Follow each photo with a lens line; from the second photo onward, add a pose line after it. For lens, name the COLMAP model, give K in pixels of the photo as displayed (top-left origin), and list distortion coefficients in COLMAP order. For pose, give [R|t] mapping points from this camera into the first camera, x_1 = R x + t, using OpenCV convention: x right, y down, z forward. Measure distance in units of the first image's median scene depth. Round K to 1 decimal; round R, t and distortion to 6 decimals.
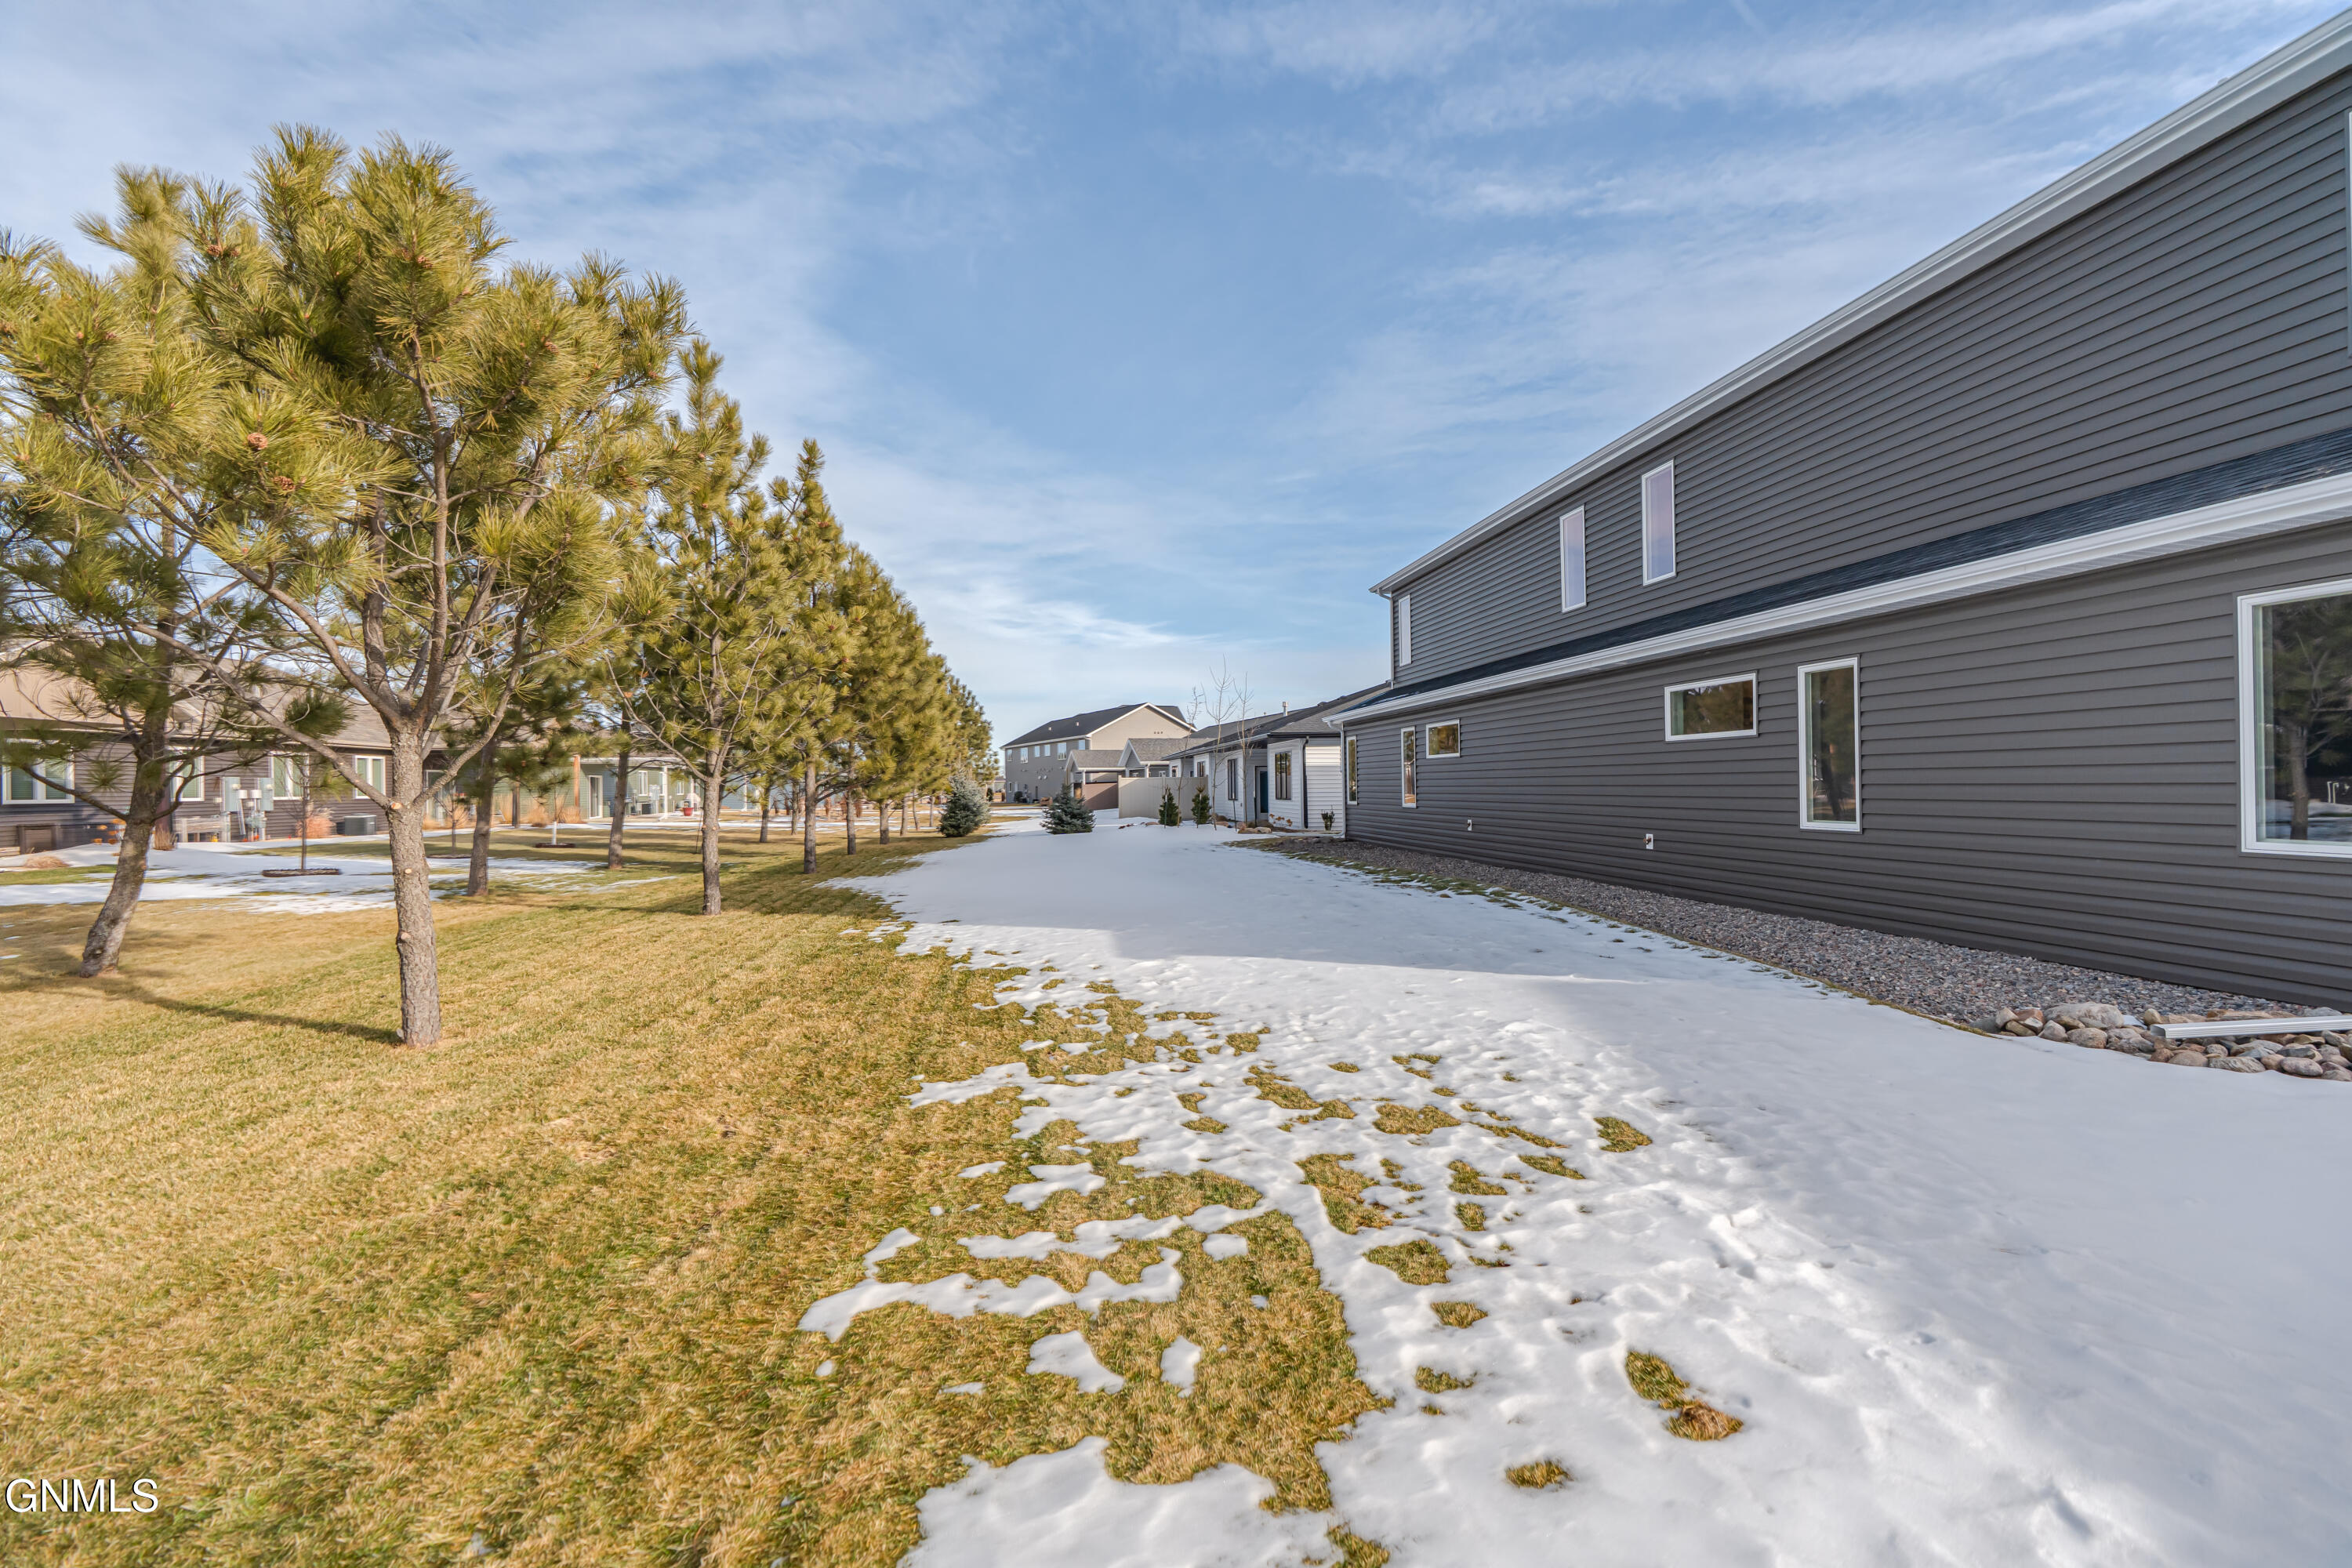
lens RADIAL K [[1056.5, 0, 1176.0], [0, 1056.5, 784.0], [0, 0, 1]] dist [-0.023447, 0.009575]
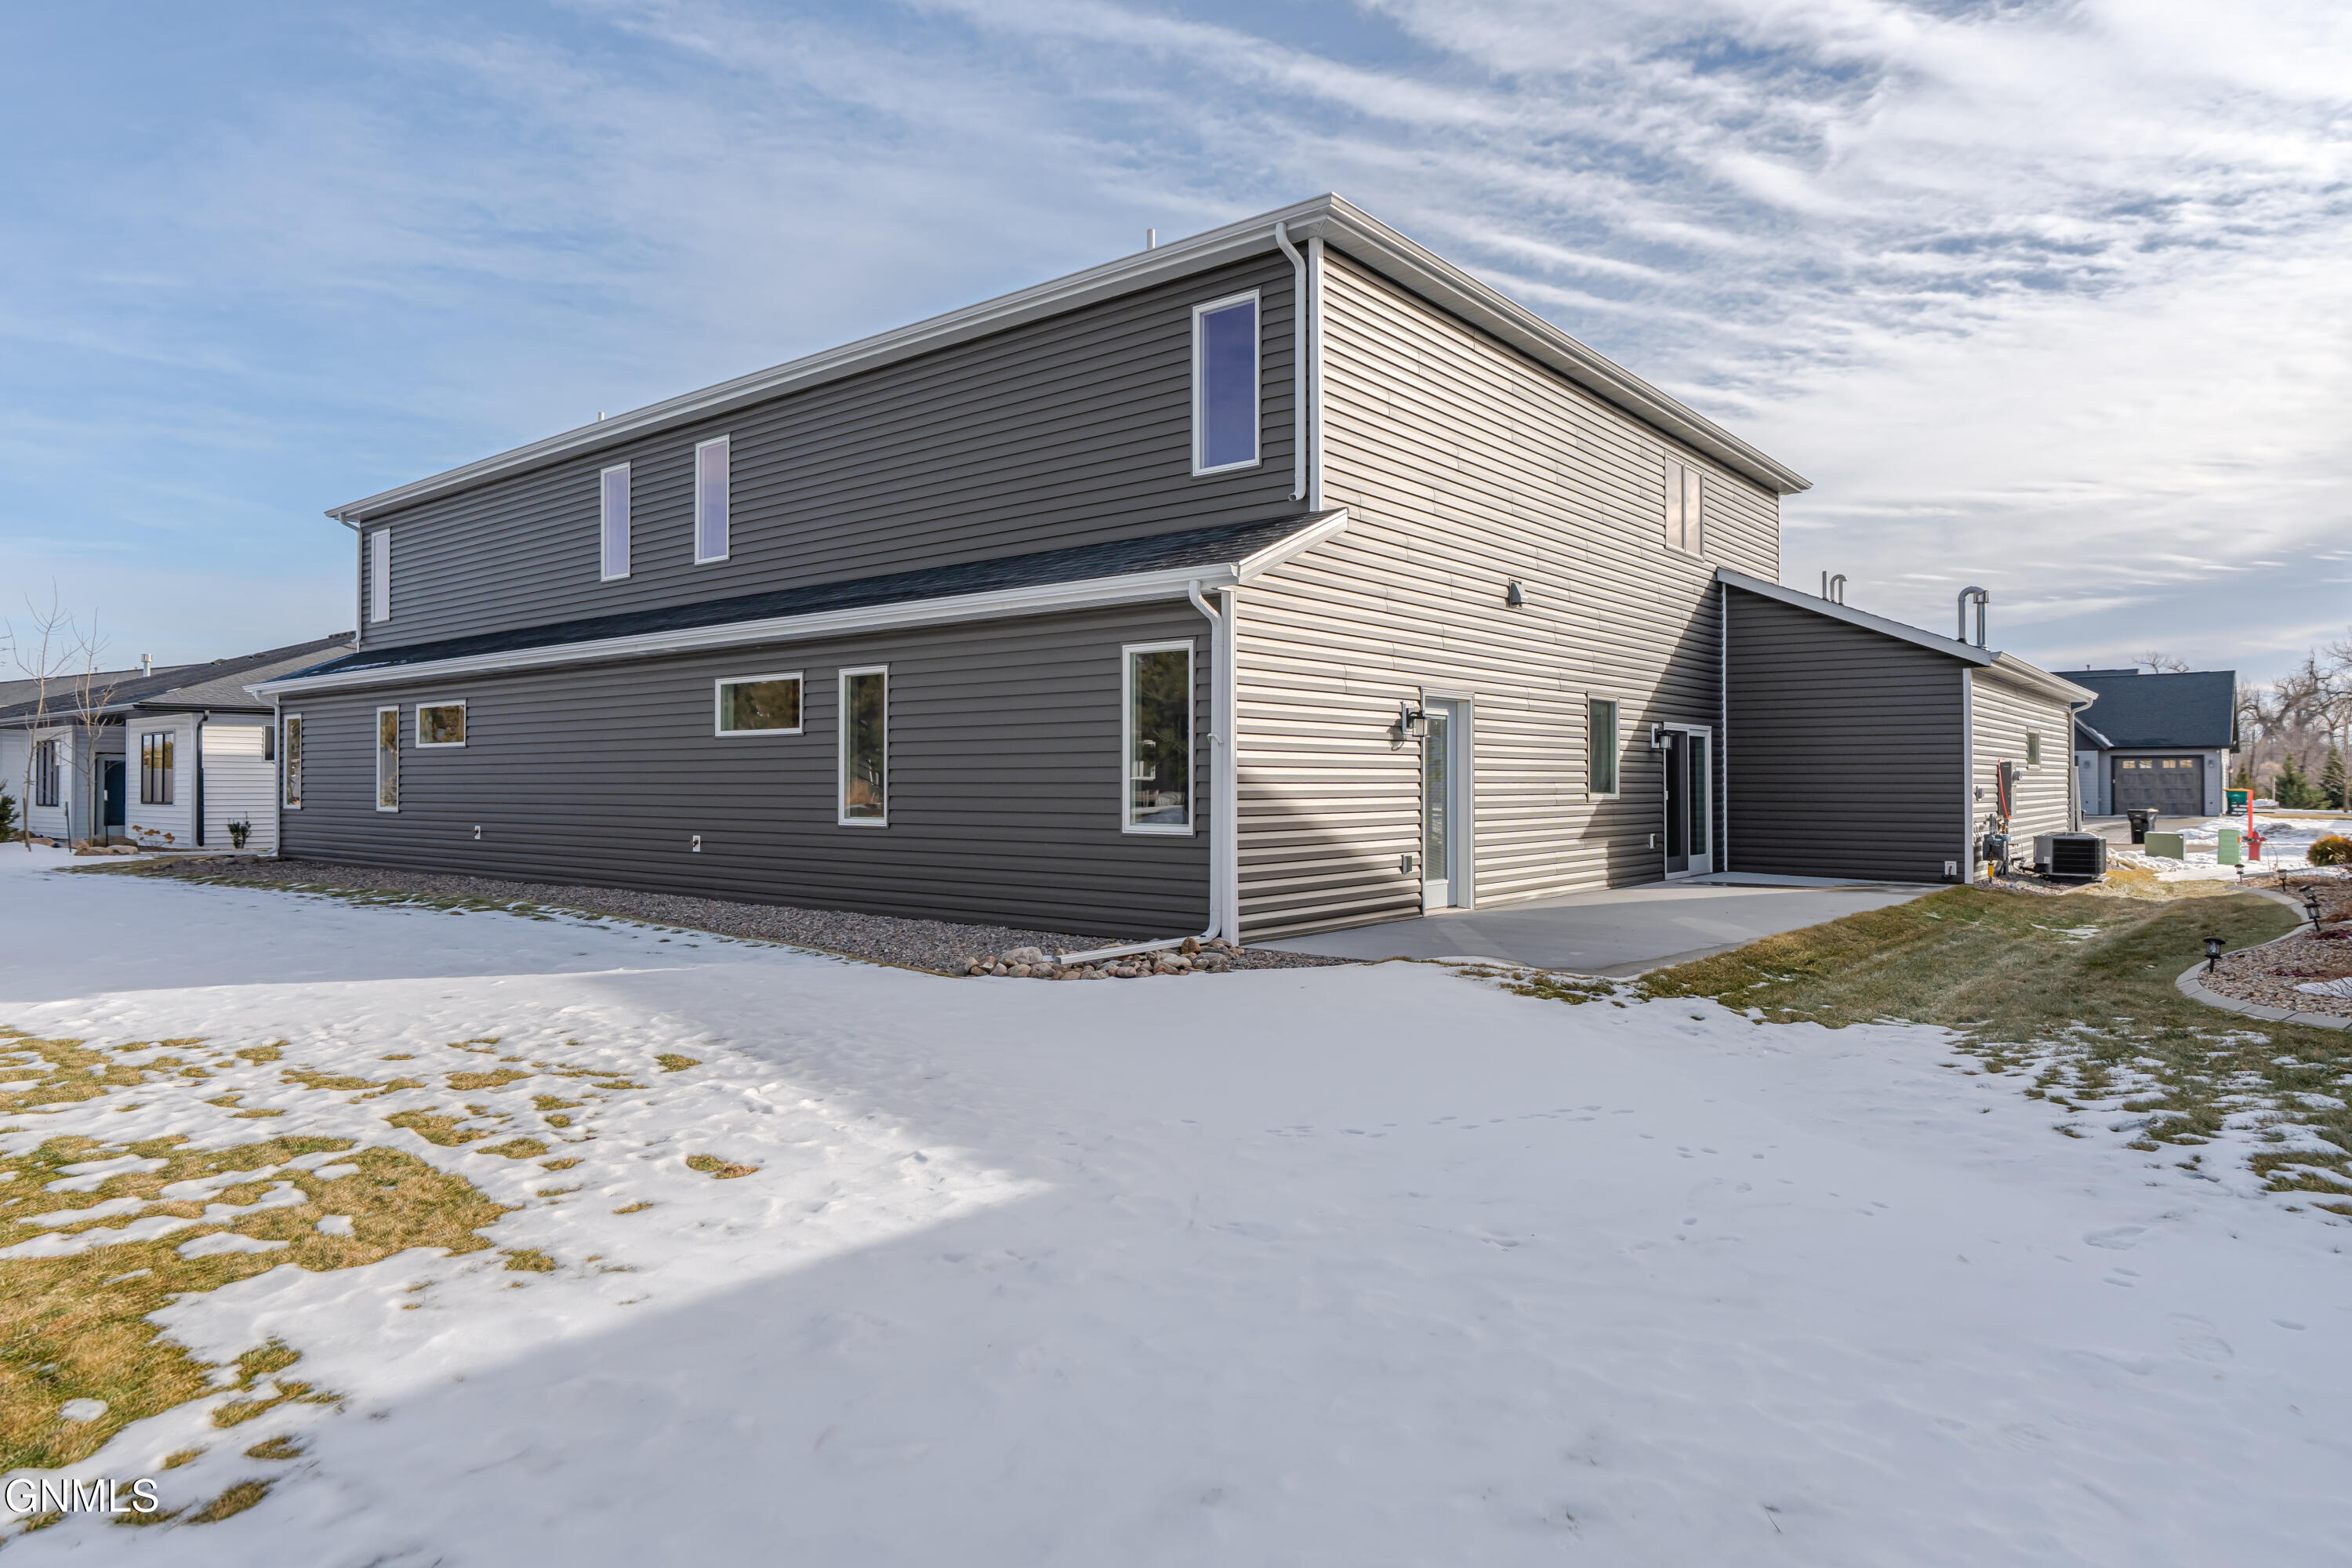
lens RADIAL K [[1386.0, 0, 1169.6], [0, 1386.0, 758.6], [0, 0, 1]] dist [-0.001106, -0.001210]
pose [[0.728609, 0.025316, 0.684462, -0.165654], [-0.009559, 0.999595, -0.026796, 0.015648], [-0.684864, 0.012981, 0.728556, -0.349010]]
